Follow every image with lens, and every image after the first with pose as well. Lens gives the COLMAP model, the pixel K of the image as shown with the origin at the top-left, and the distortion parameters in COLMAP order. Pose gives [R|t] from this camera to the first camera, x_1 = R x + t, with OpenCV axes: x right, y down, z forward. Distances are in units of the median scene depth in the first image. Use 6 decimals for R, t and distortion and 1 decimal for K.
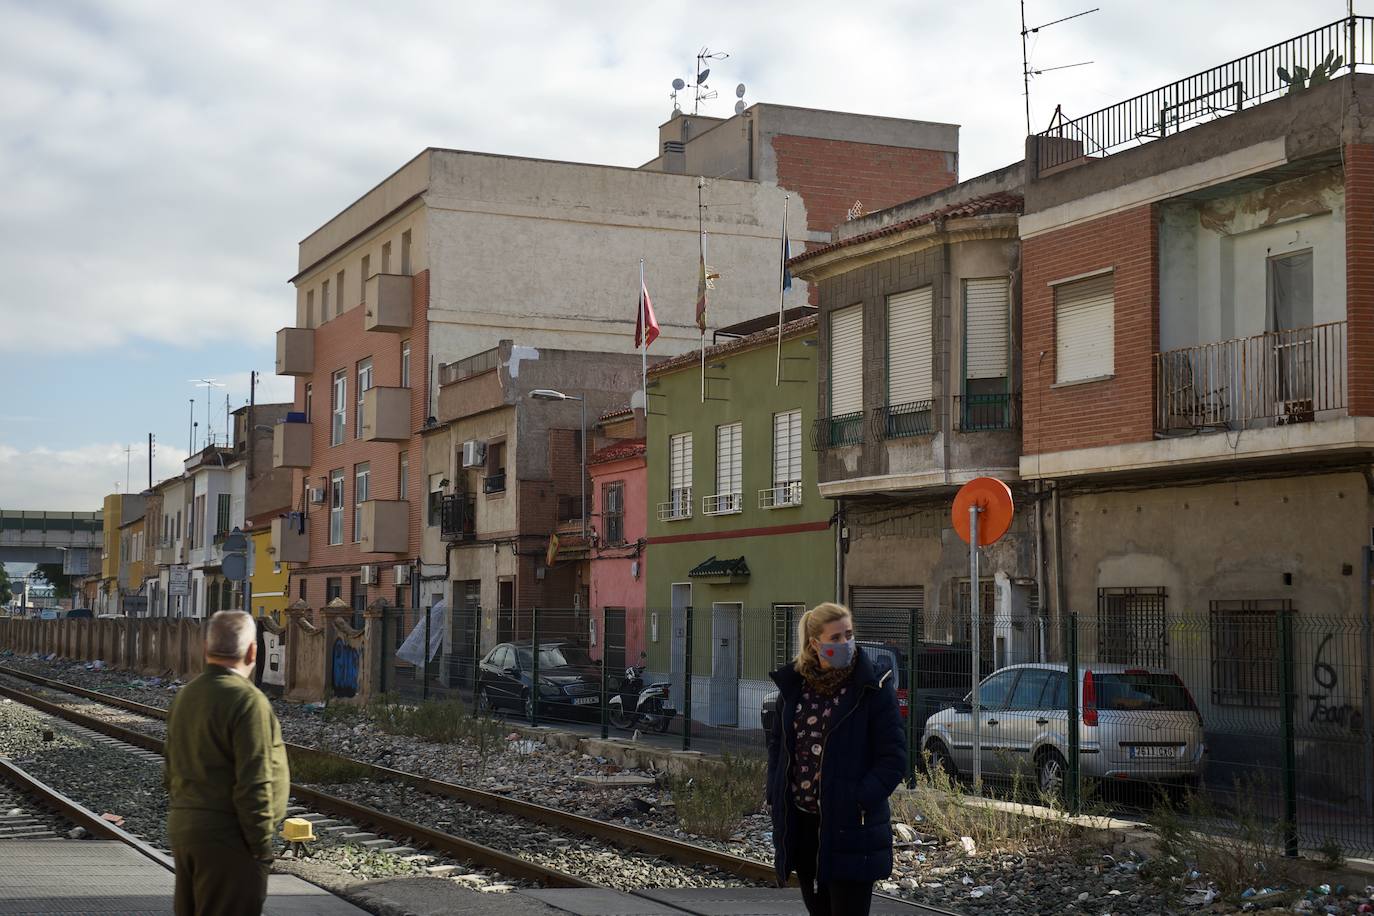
lens RADIAL K [[2155.1, 0, 660.9], [0, 2155.1, 441.5], [0, 0, 1]] dist [0.141218, -0.001047]
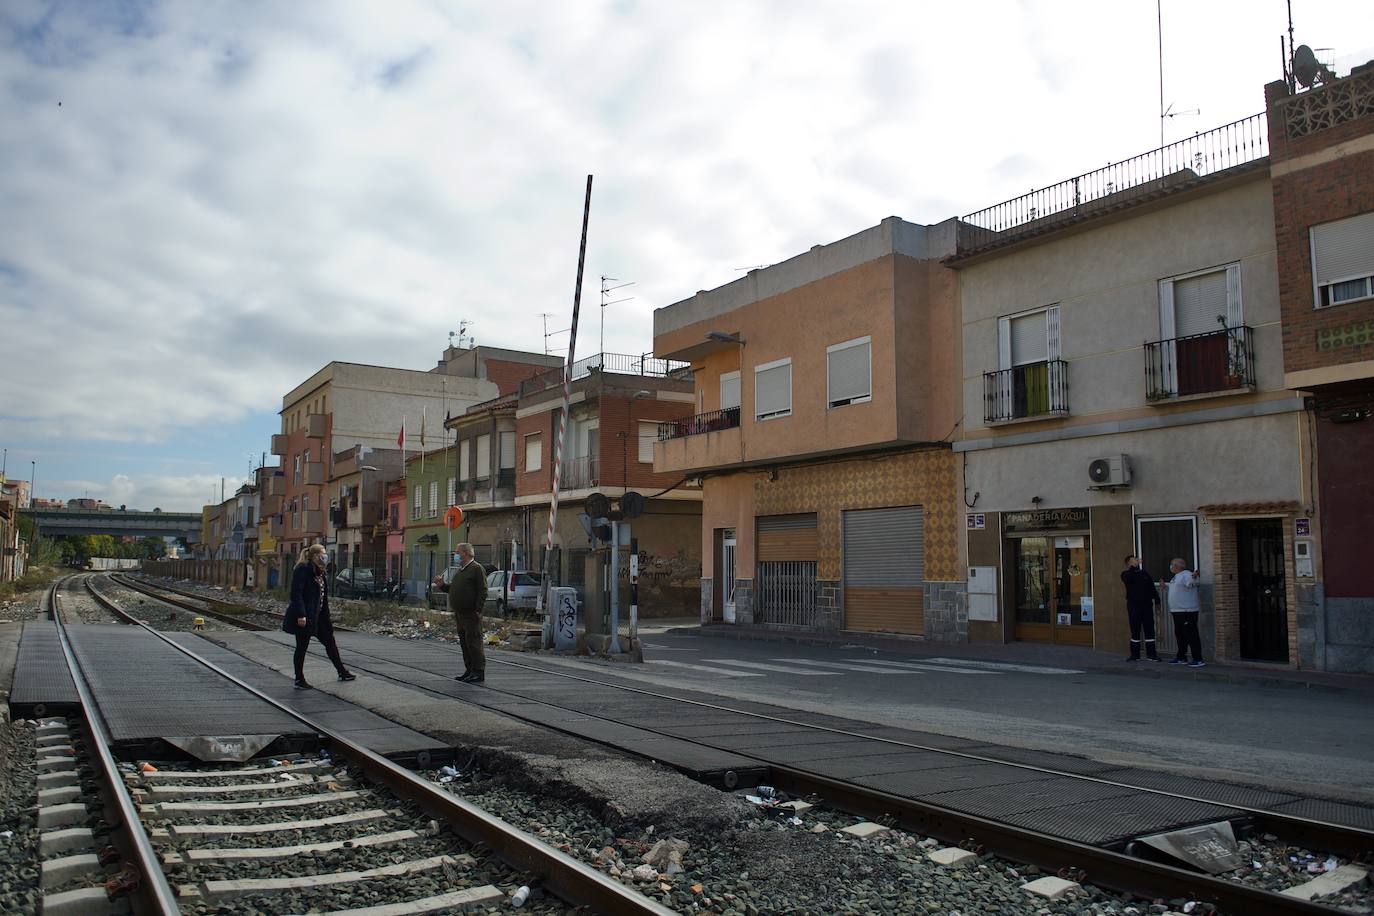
lens RADIAL K [[986.4, 0, 687.5], [0, 986.4, 479.4], [0, 0, 1]] dist [-0.043777, -0.006018]
pose [[0.979976, 0.010034, 0.198861, 0.099509], [-0.009474, 0.999948, -0.003767, -0.010092], [-0.198888, 0.001807, 0.980020, -0.208651]]
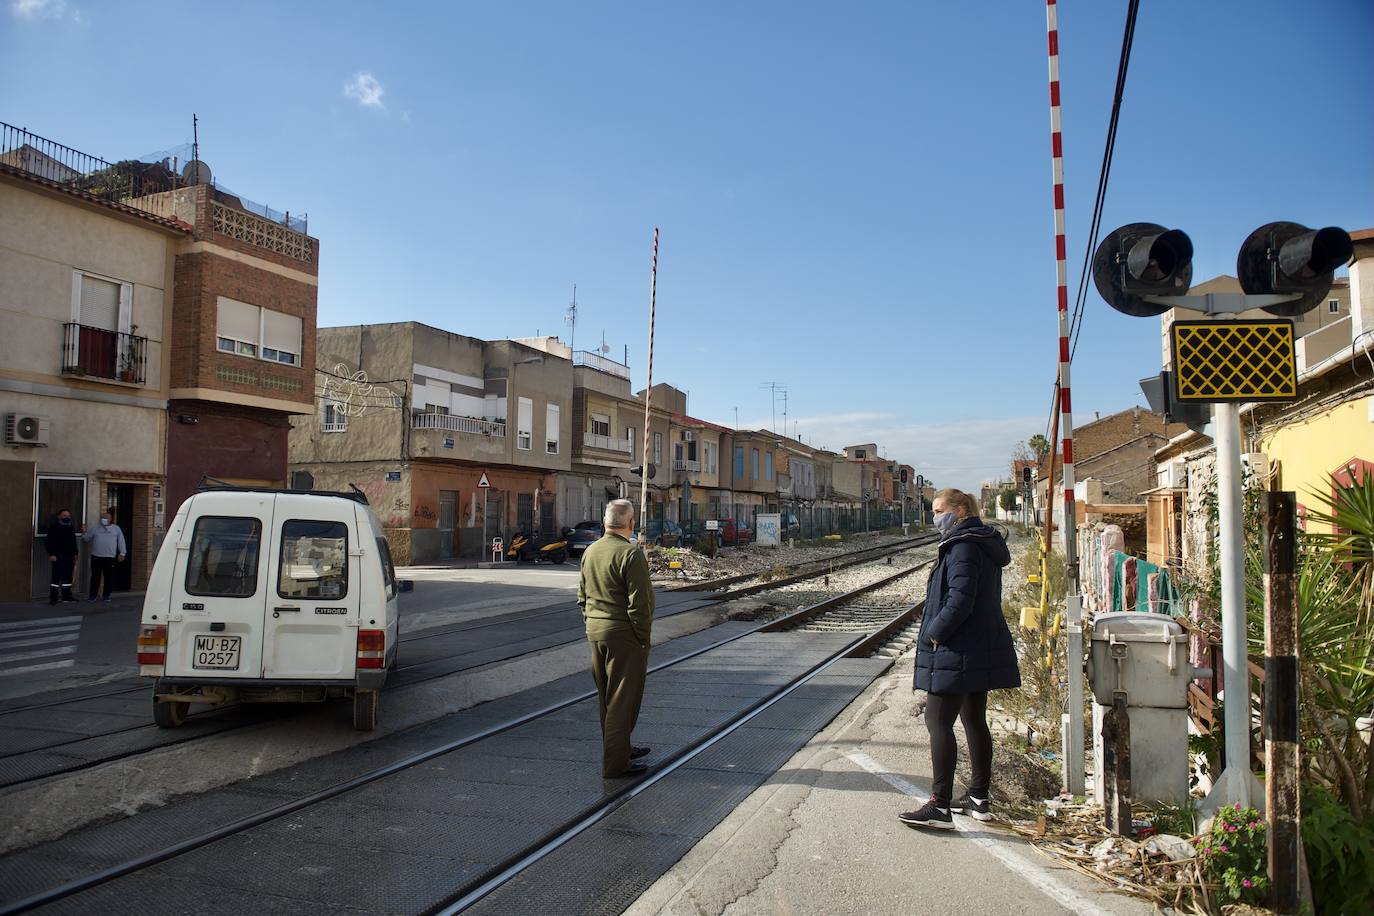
lens RADIAL K [[1014.1, 0, 664.1], [0, 1014.1, 460.1], [0, 0, 1]] dist [-0.040789, -0.000072]
pose [[-0.731964, 0.032186, 0.680583, -0.165657], [-0.058753, 0.992181, -0.110111, 0.031397], [-0.678806, -0.120583, -0.724349, 0.321713]]
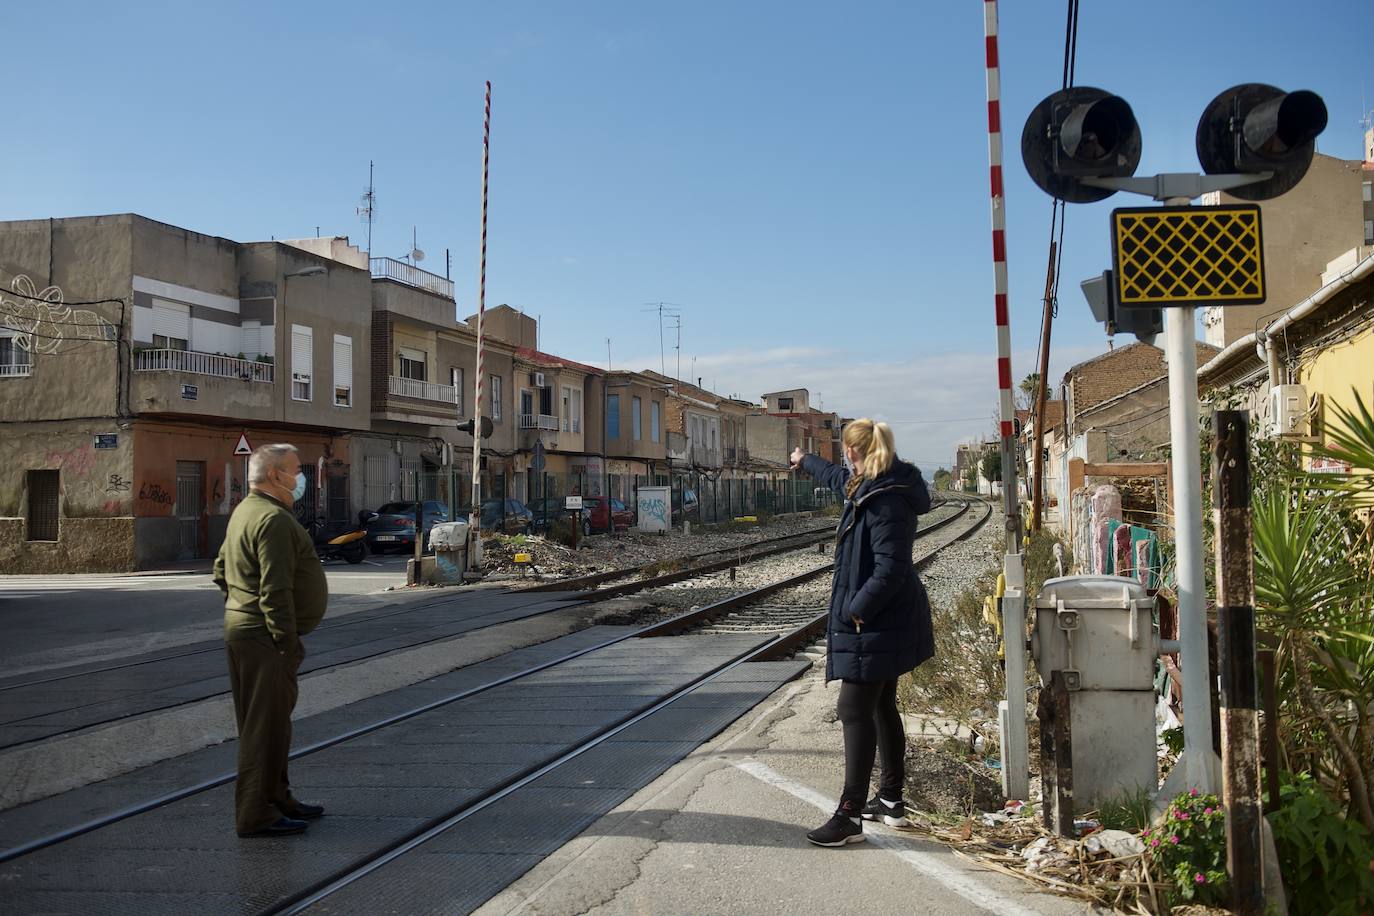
lens RADIAL K [[1469.9, 0, 651.6], [0, 1469.9, 441.3], [0, 0, 1]] dist [0.040705, 0.000852]
pose [[-0.794437, 0.033175, 0.606440, -0.179054], [-0.033847, 0.994537, -0.098745, 0.036327], [-0.606402, -0.098973, -0.788974, 0.334197]]
